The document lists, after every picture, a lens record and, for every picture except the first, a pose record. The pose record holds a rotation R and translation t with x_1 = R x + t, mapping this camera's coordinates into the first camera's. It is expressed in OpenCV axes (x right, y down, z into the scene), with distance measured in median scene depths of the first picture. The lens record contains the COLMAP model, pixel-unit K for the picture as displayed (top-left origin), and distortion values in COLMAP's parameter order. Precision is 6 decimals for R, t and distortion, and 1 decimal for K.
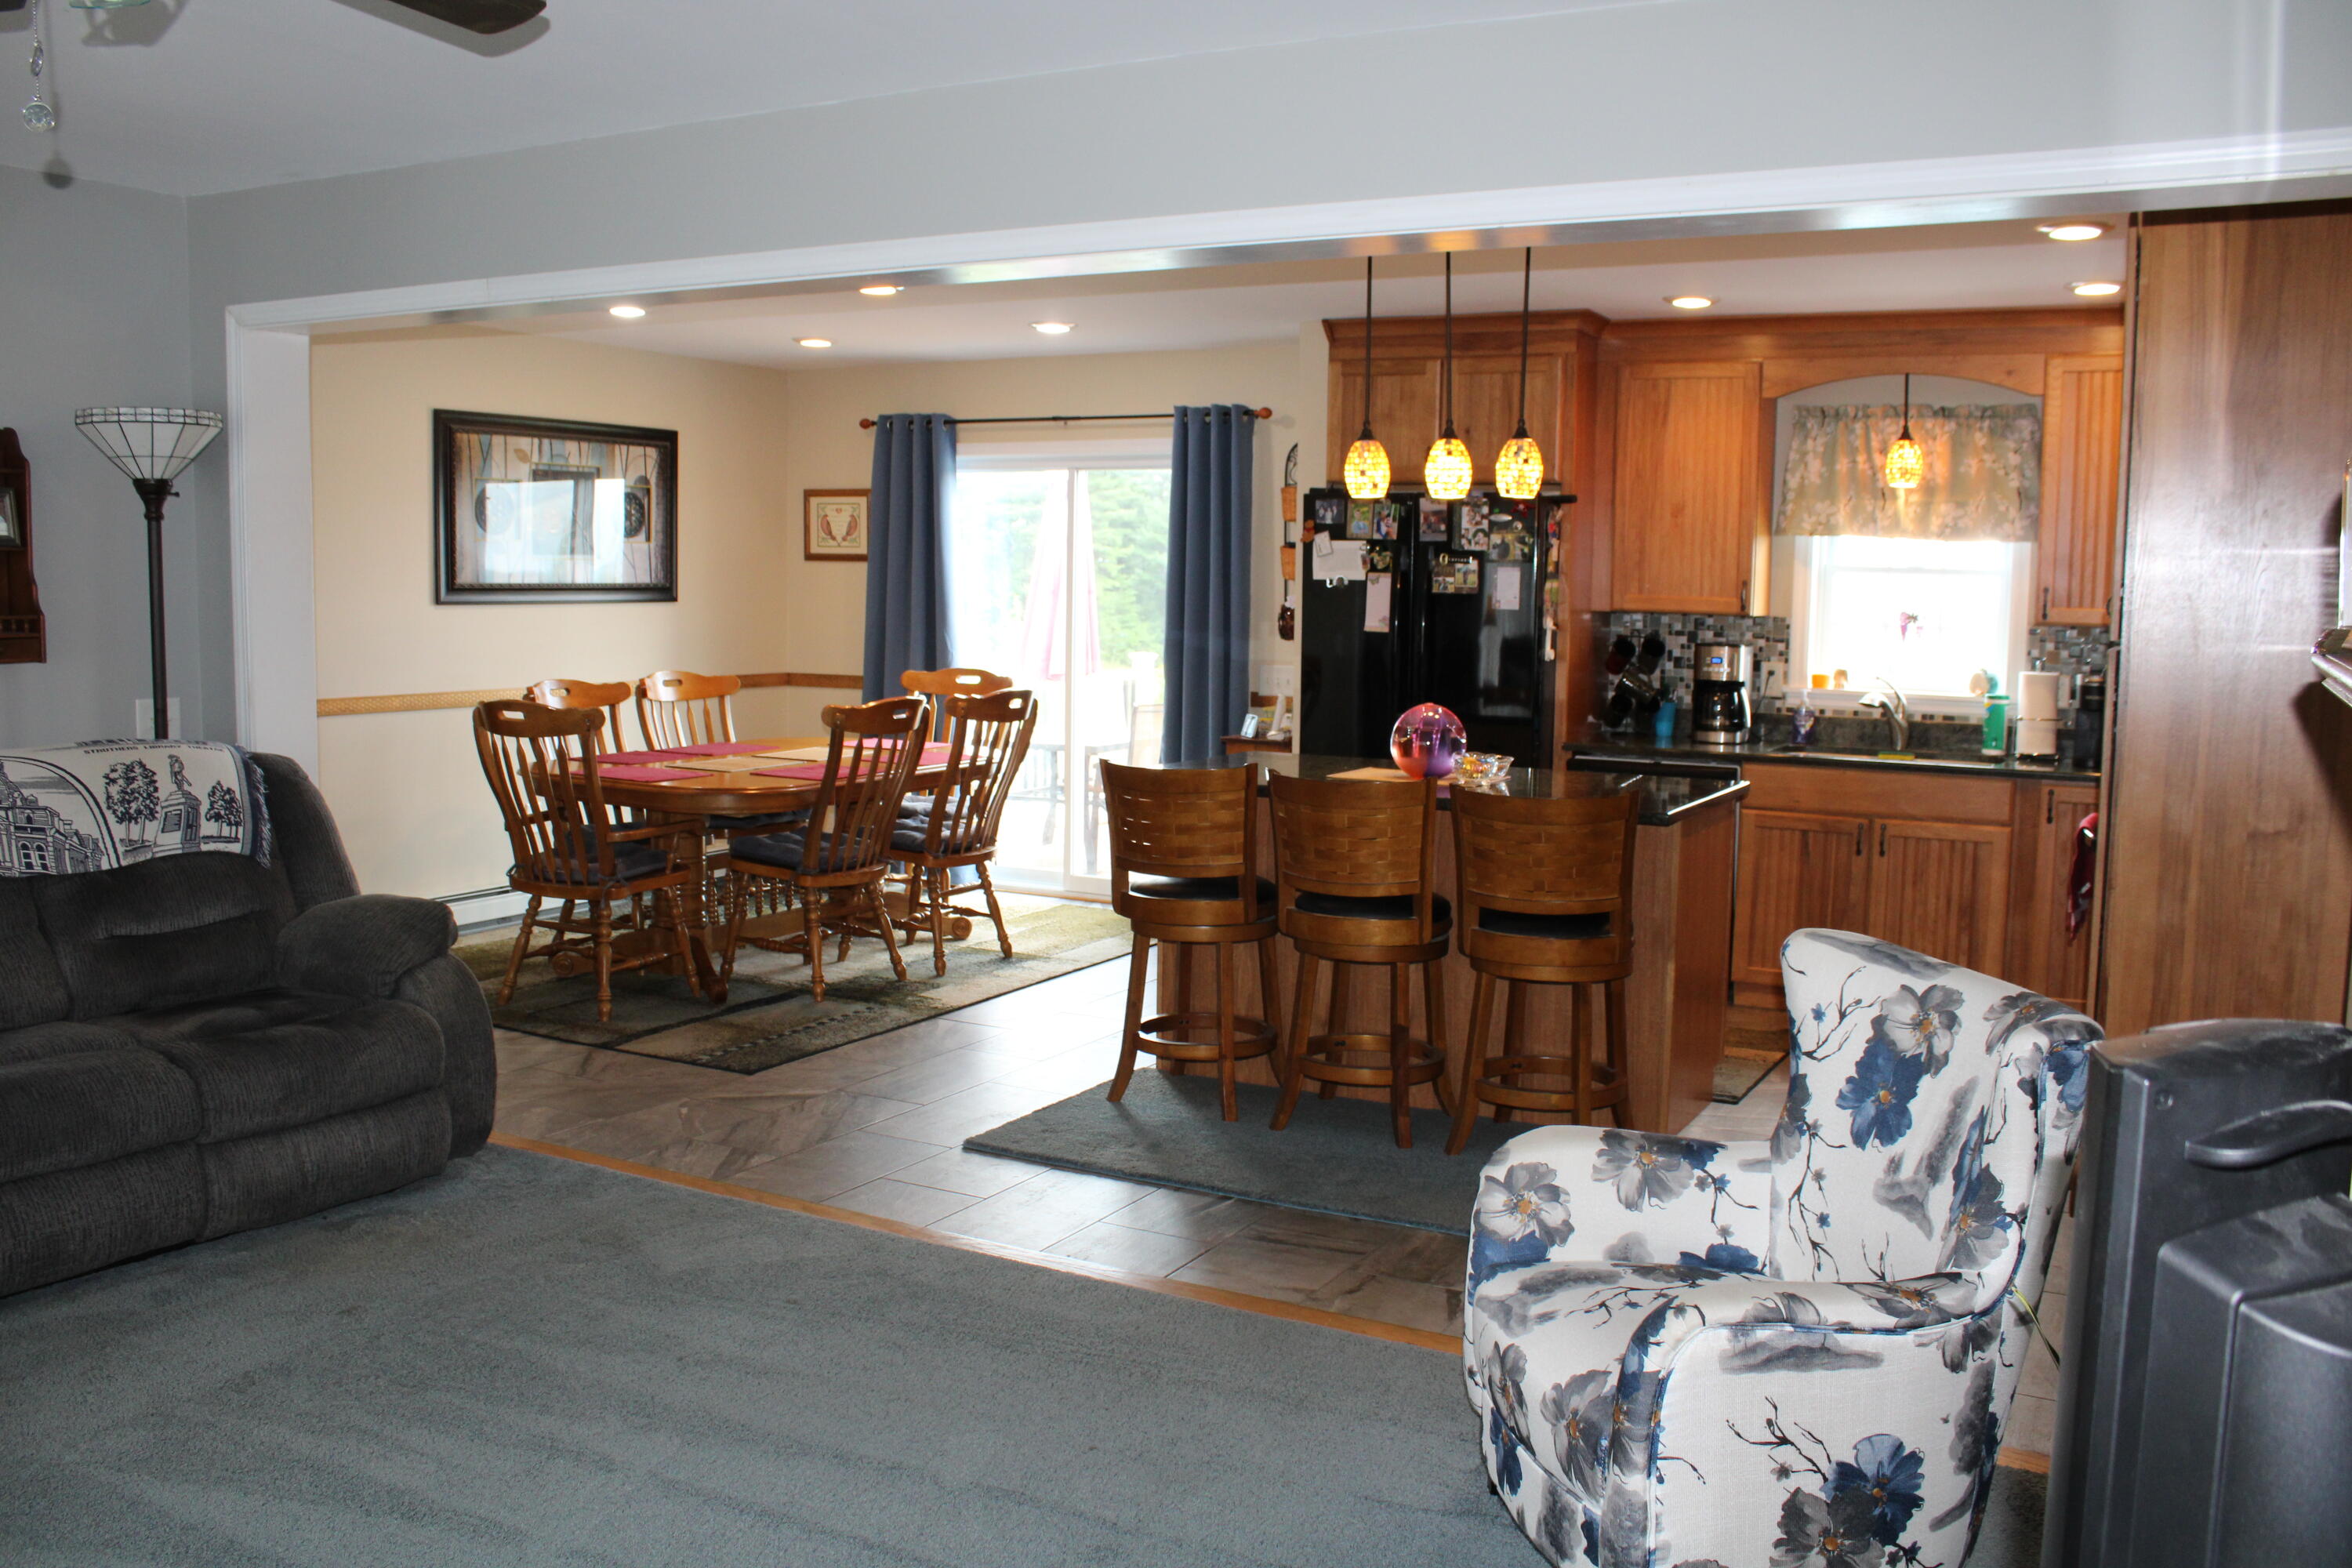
lens RADIAL K [[1964.9, 0, 1171.7], [0, 1964.9, 783.5], [0, 0, 1]] dist [-0.162533, 0.149248]
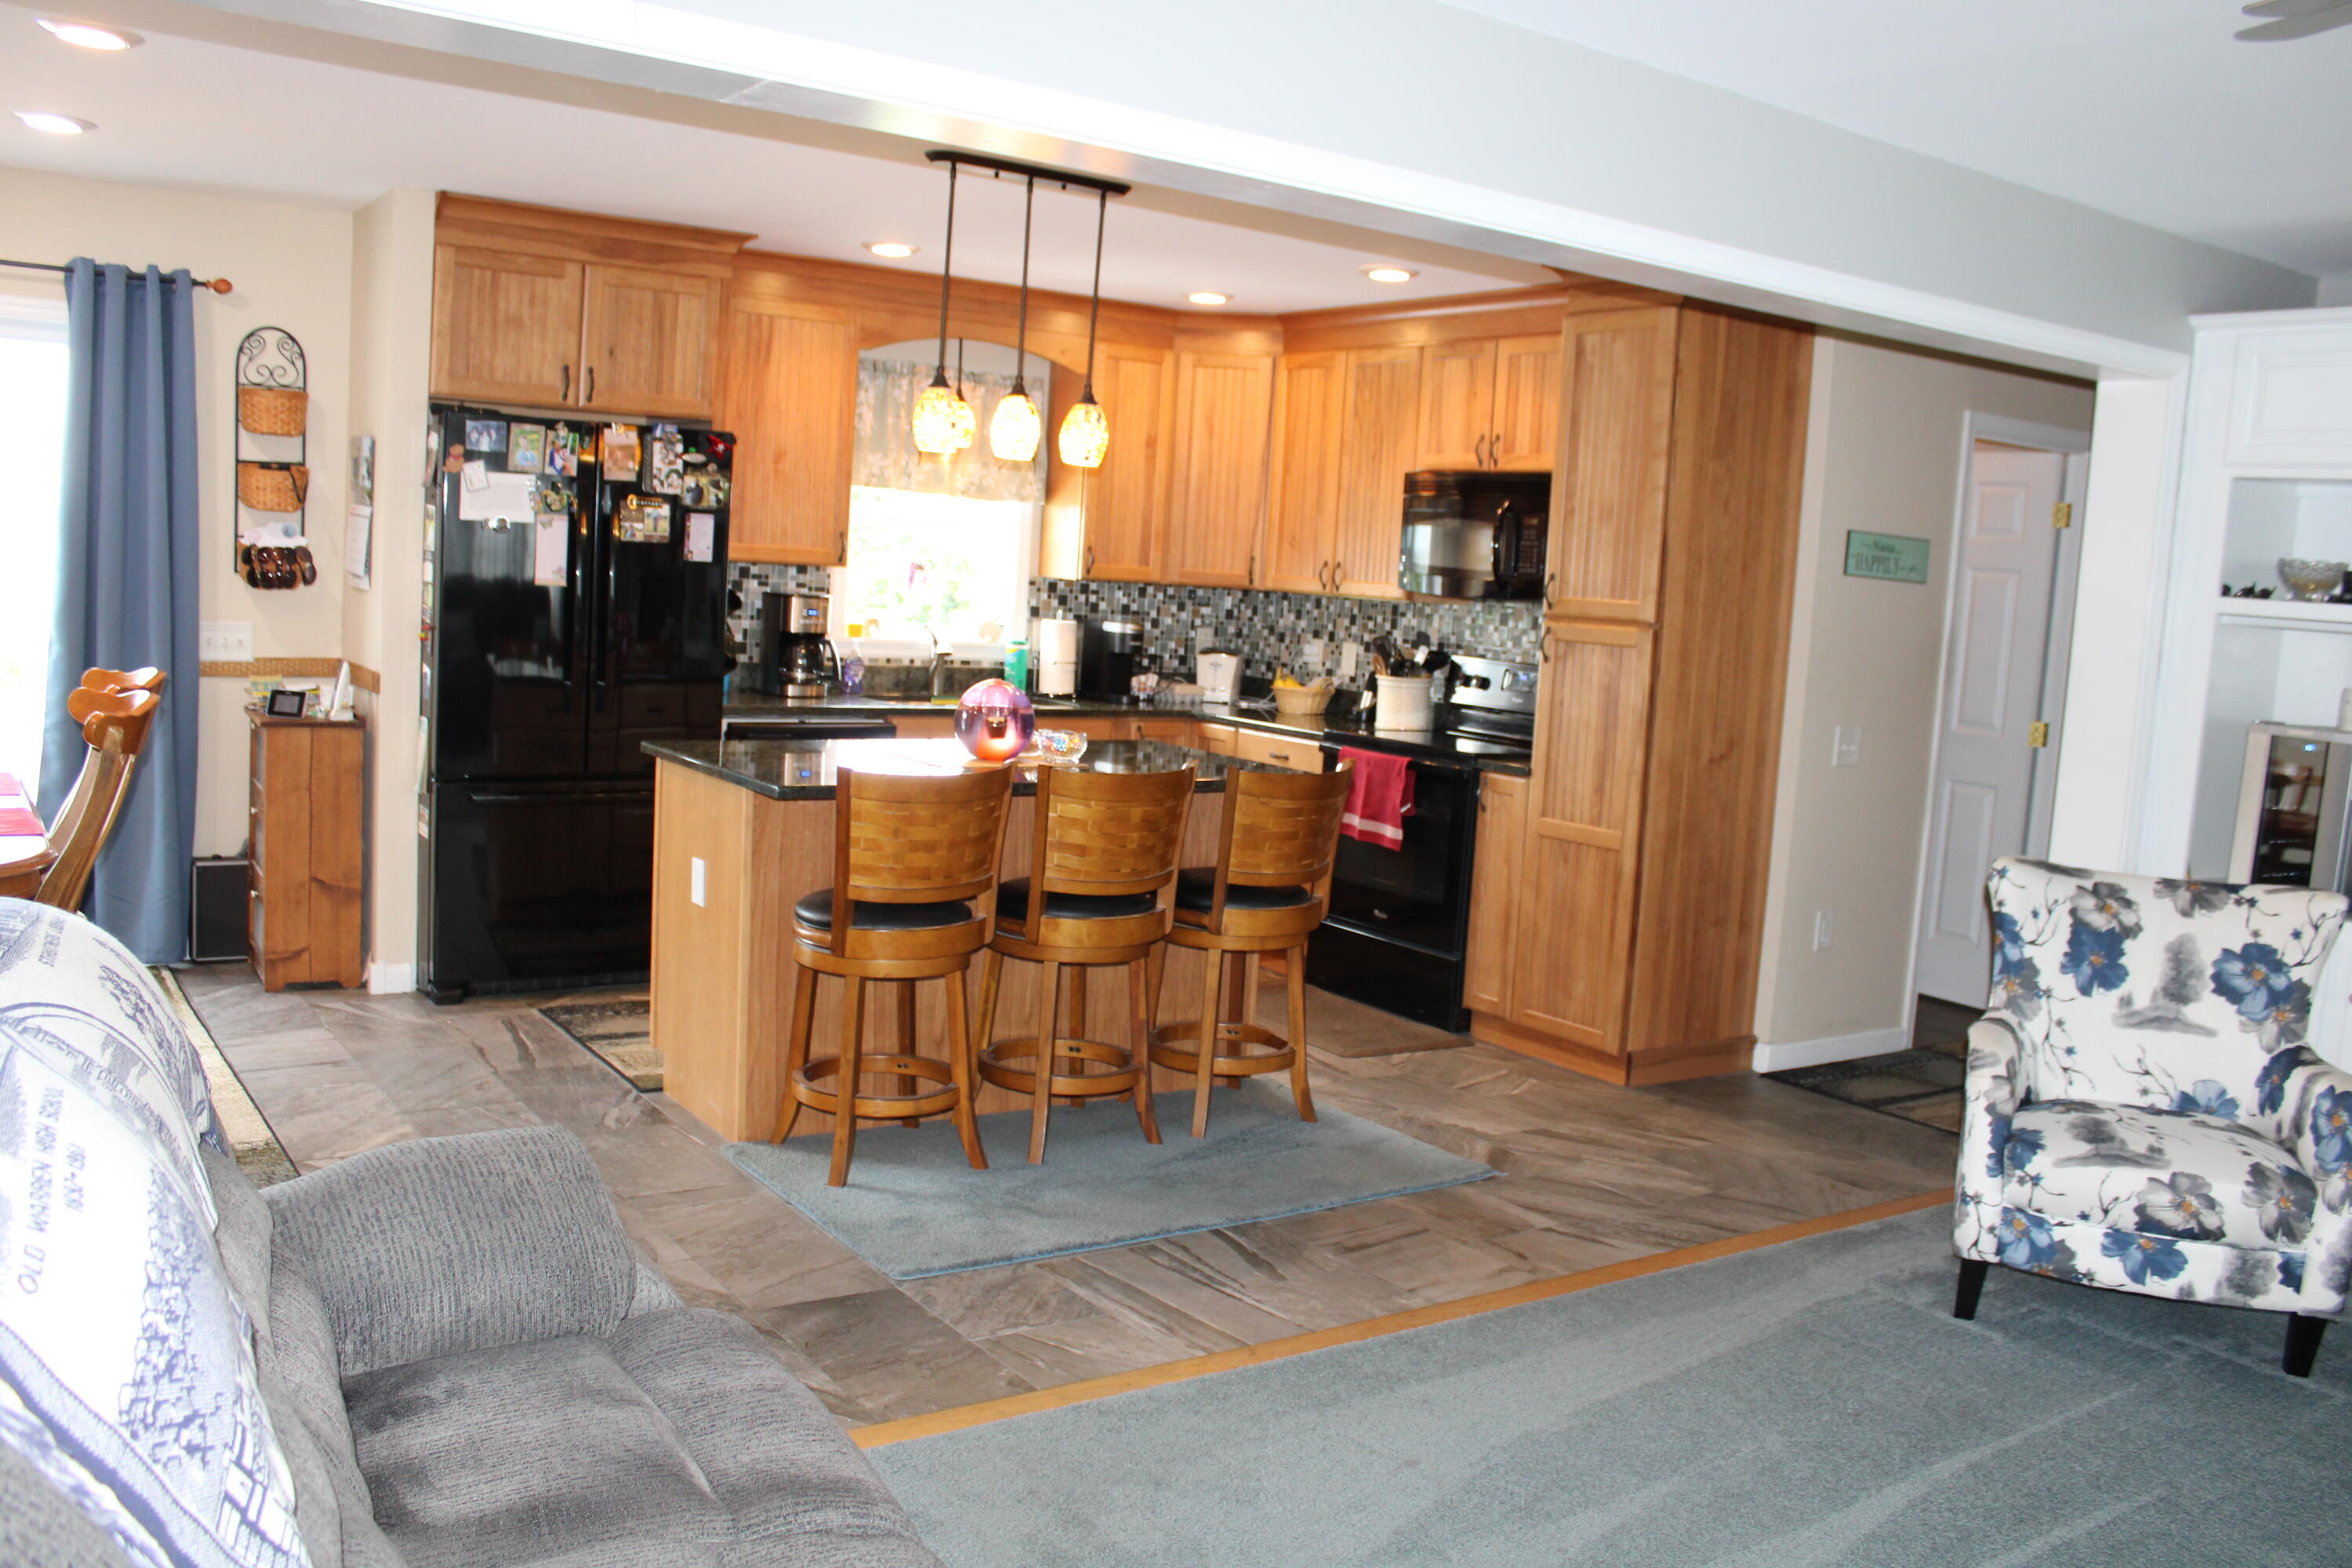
lens RADIAL K [[1964.9, 0, 1190.6], [0, 1964.9, 794.1], [0, 0, 1]] dist [-0.162533, 0.149248]
pose [[0.455050, -0.092421, 0.885657, -0.551595], [0.038162, 0.995710, 0.084298, -0.052037], [-0.889648, -0.004561, 0.456624, 0.414904]]
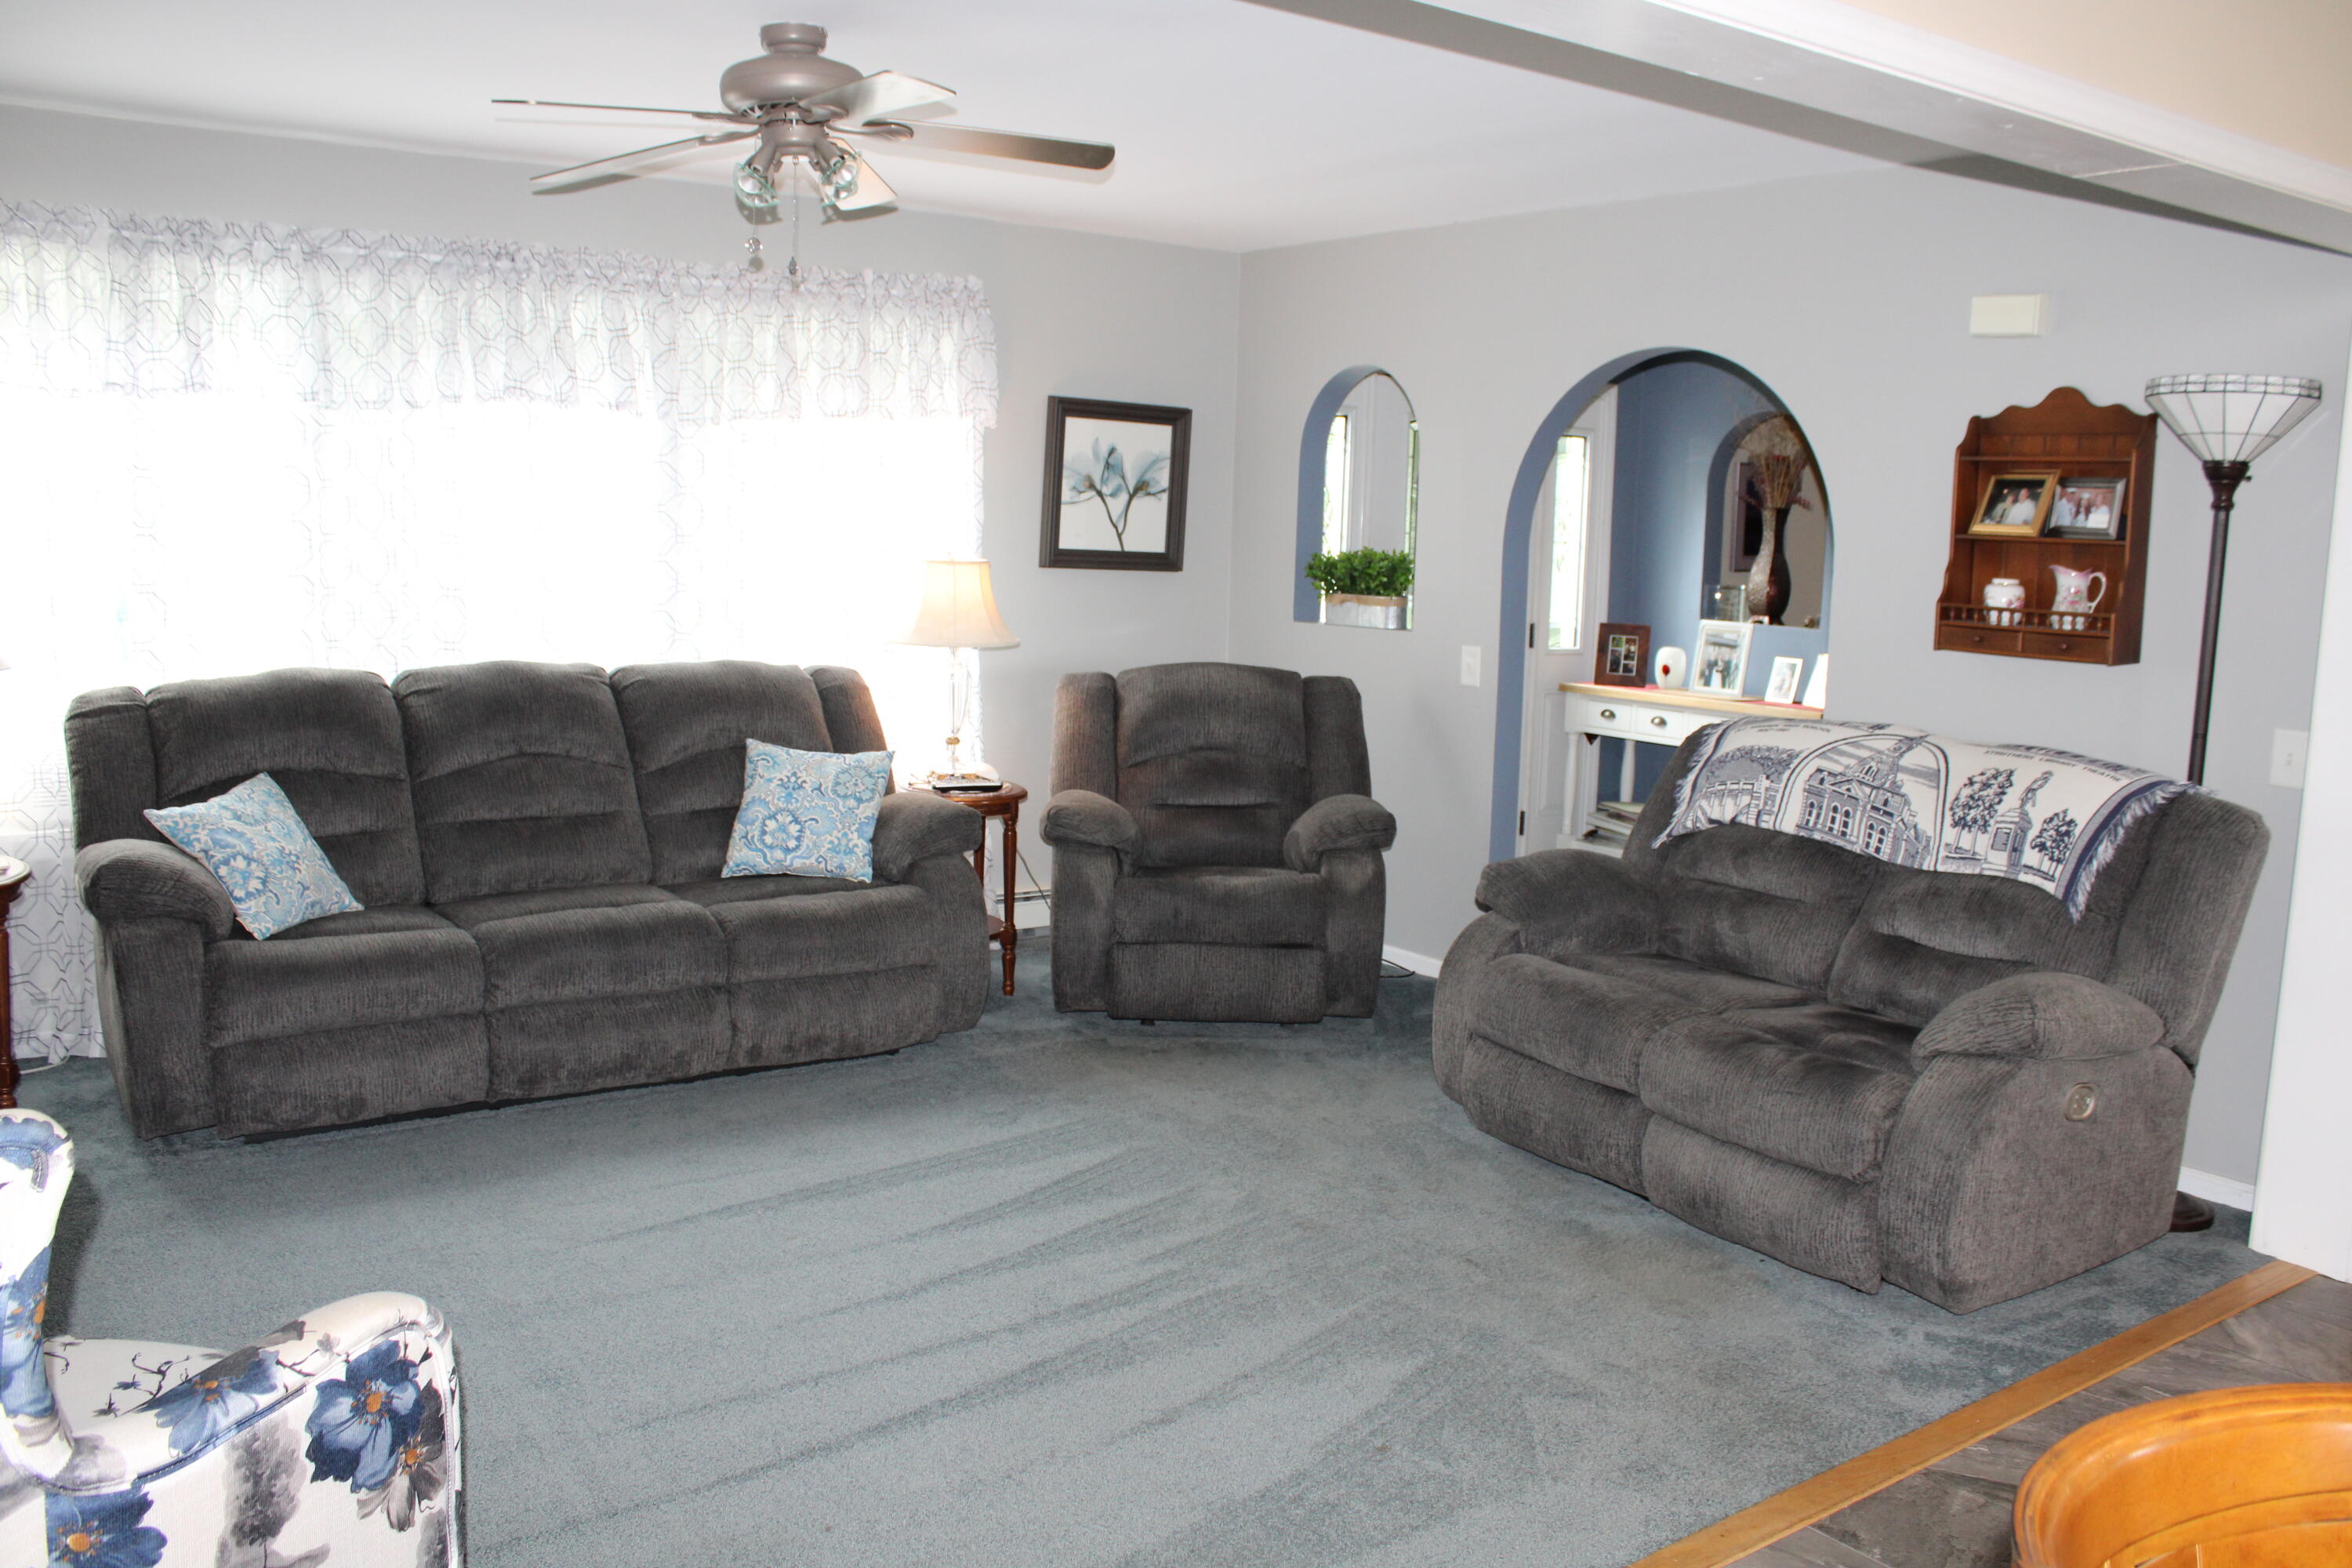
lens RADIAL K [[1964.9, 0, 1172.1], [0, 1964.9, 786.3], [0, 0, 1]] dist [-0.162533, 0.149248]
pose [[-0.427444, 0.096096, -0.898920, 0.314421], [-0.133853, 0.976648, 0.168054, -0.072330], [0.894078, 0.192157, -0.404599, 0.698784]]
